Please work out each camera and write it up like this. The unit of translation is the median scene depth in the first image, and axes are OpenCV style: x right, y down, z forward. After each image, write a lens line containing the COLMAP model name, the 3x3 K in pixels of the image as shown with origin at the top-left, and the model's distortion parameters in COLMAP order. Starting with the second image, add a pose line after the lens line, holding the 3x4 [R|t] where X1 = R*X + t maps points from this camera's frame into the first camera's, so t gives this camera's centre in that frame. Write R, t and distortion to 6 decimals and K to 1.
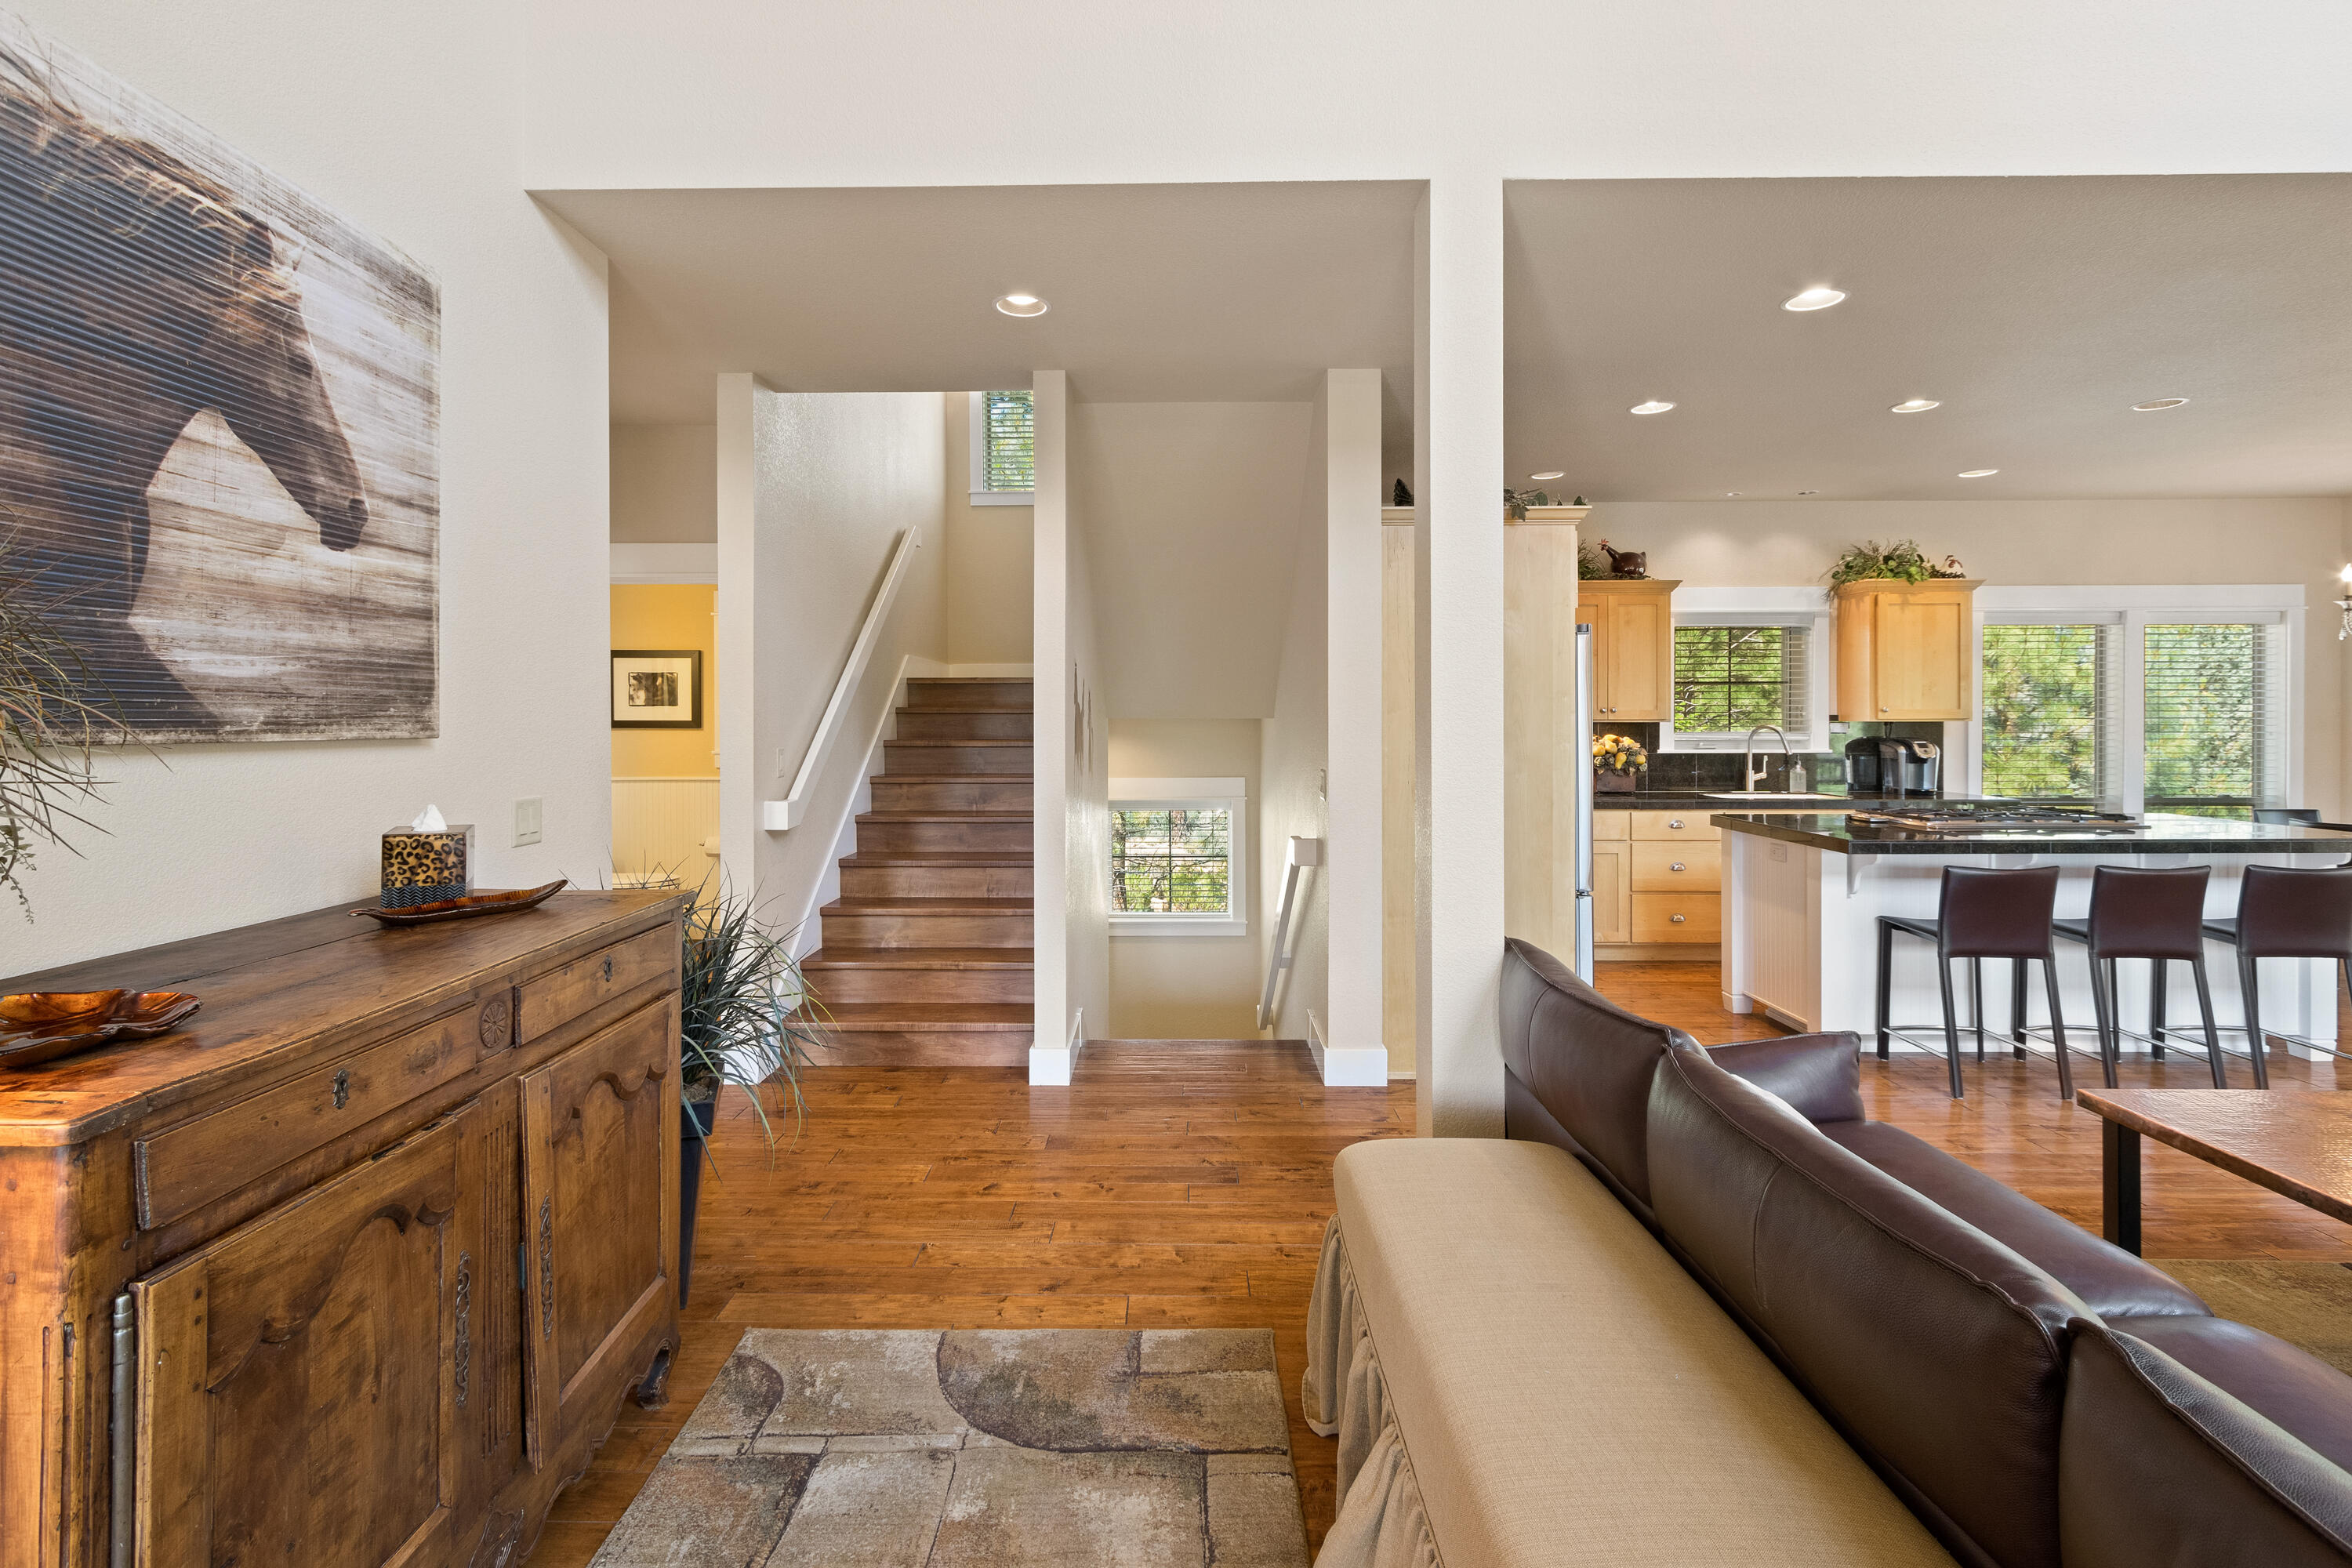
lens RADIAL K [[1089.3, 0, 1154.9], [0, 1089.3, 723.9], [0, 0, 1]] dist [-0.004244, -0.000640]
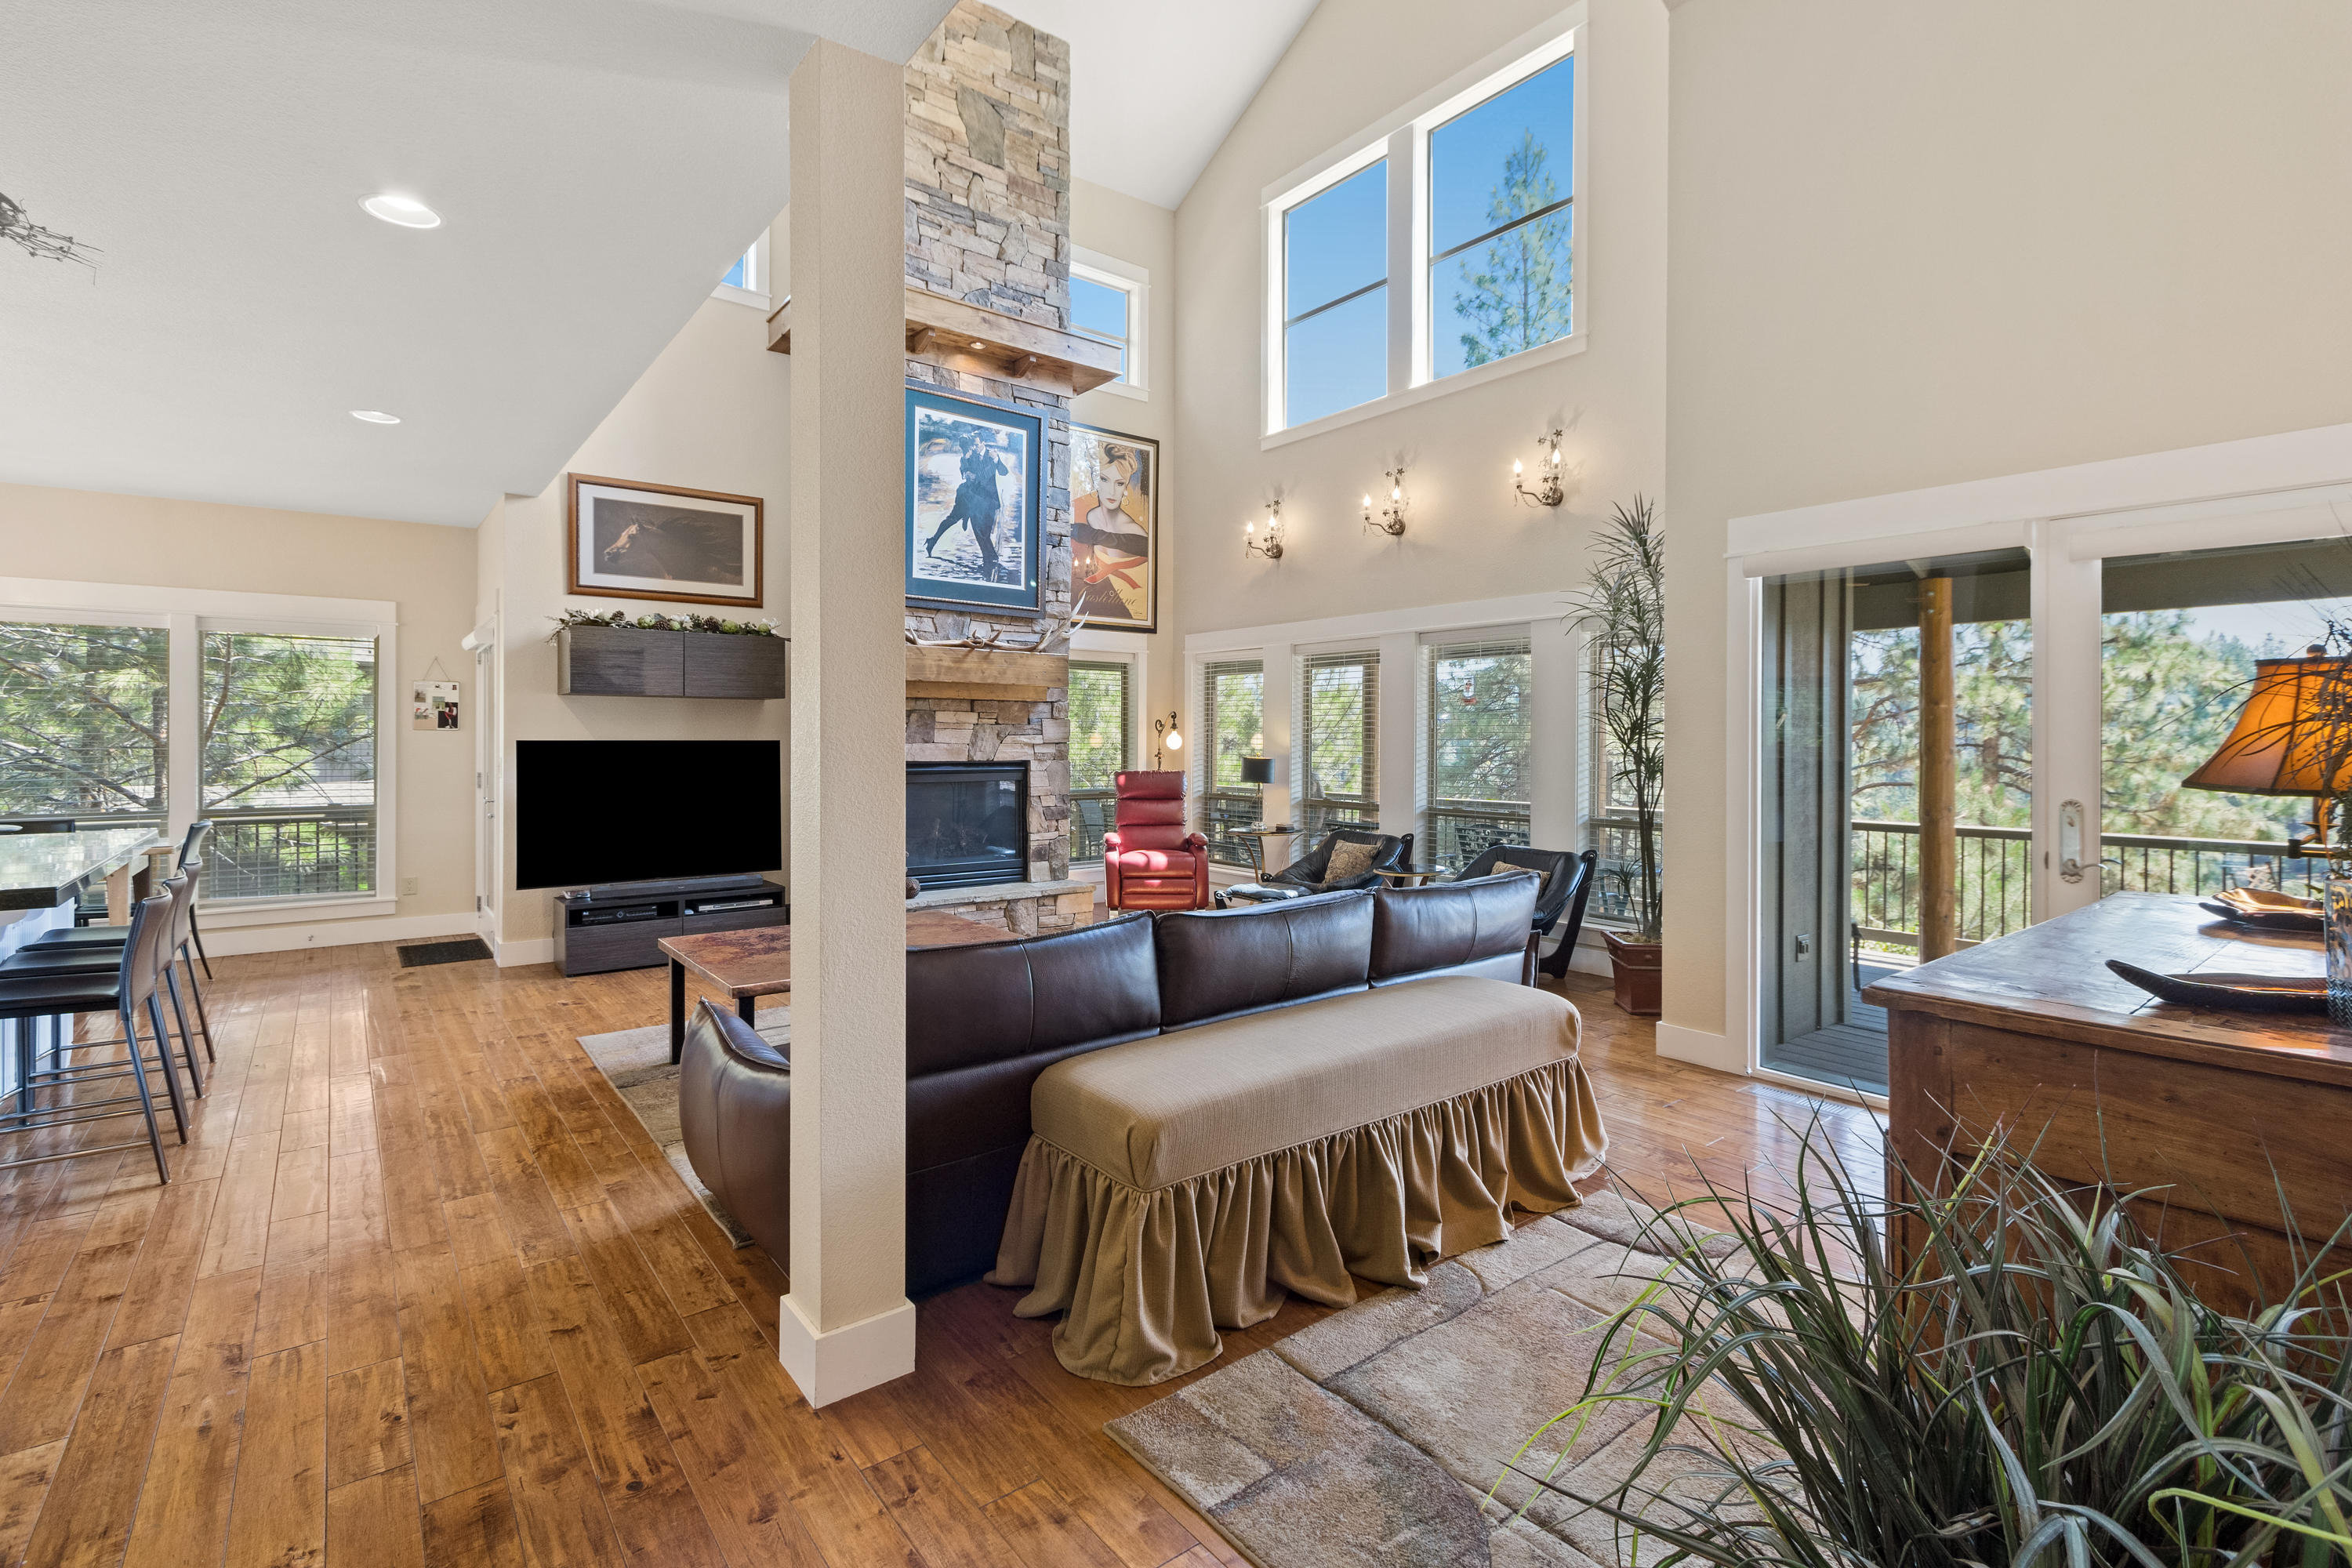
lens RADIAL K [[1055.6, 0, 1210.9], [0, 1055.6, 732.0], [0, 0, 1]] dist [0.001209, 0.002076]
pose [[-0.648169, 0.005084, 0.761479, -0.222869], [0.002865, 0.999987, -0.004238, 0.008729], [-0.761491, -0.000566, -0.648176, 0.571775]]
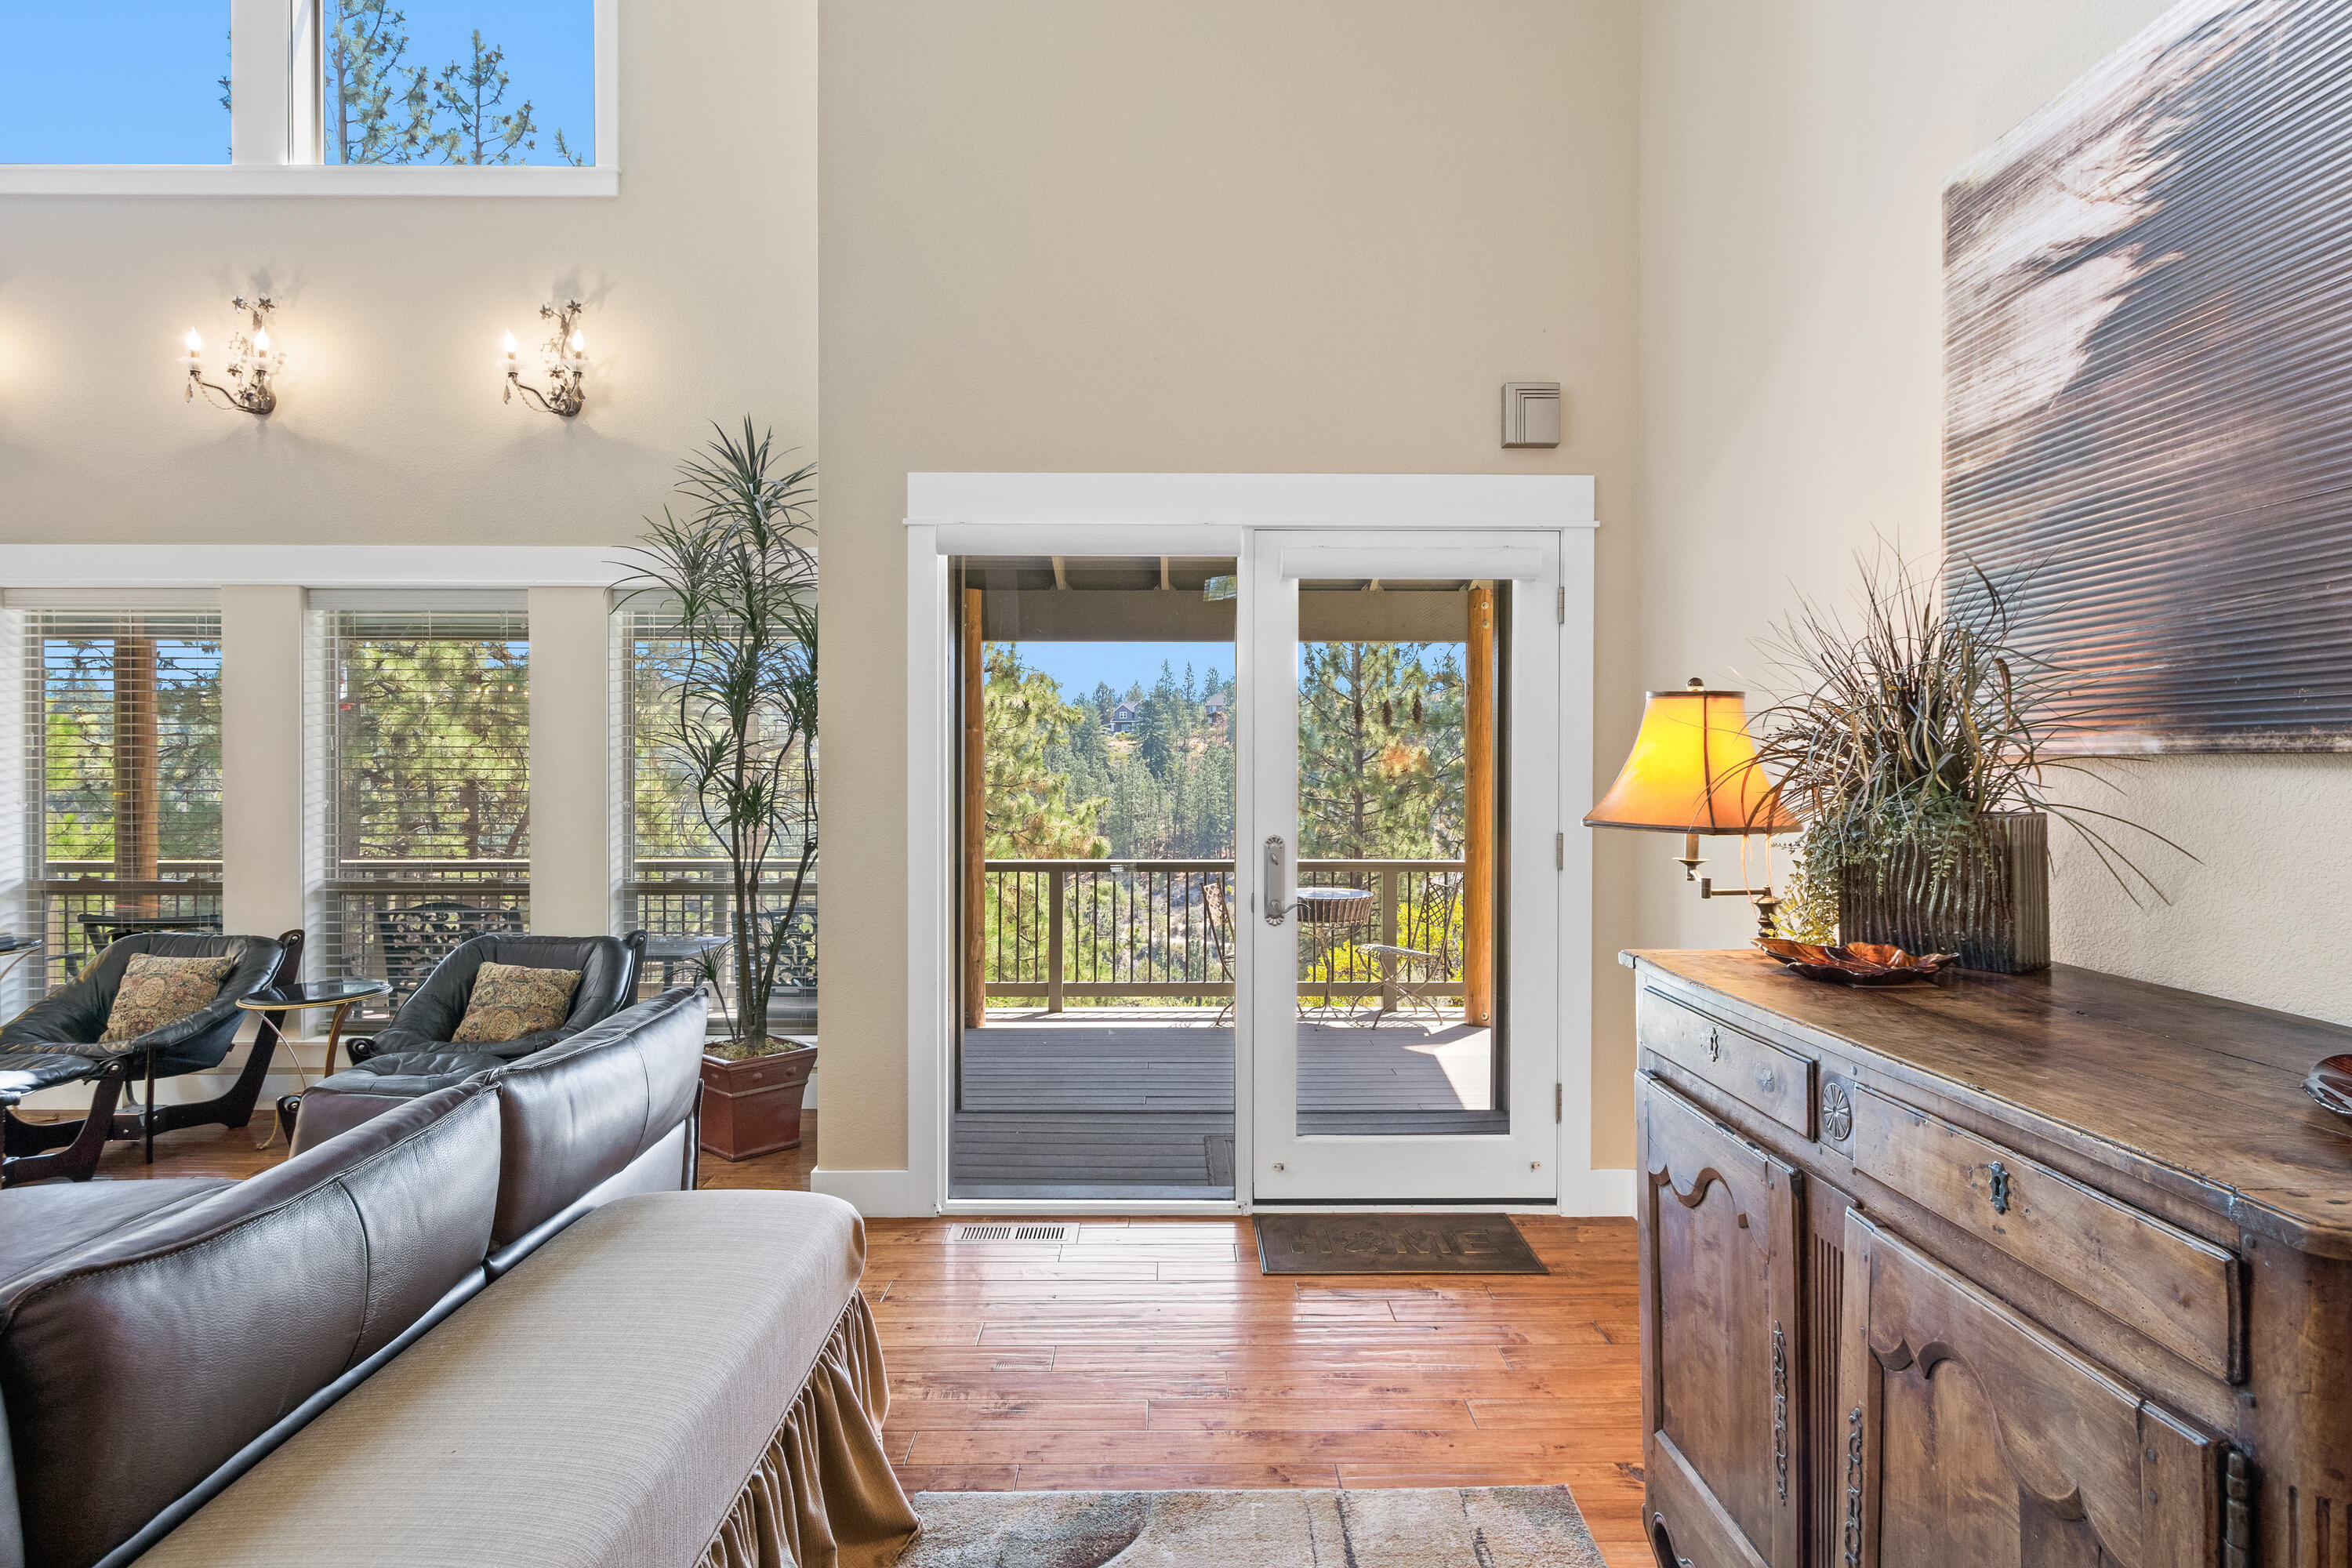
lens RADIAL K [[1266.4, 0, 1157.8], [0, 1266.4, 781.6], [0, 0, 1]] dist [0.014567, -0.008106]
pose [[-0.999795, 0.001453, -0.020199, -0.026697], [0.001064, 0.999814, 0.019254, 0.005411], [0.020224, 0.019228, -0.999611, 0.485239]]
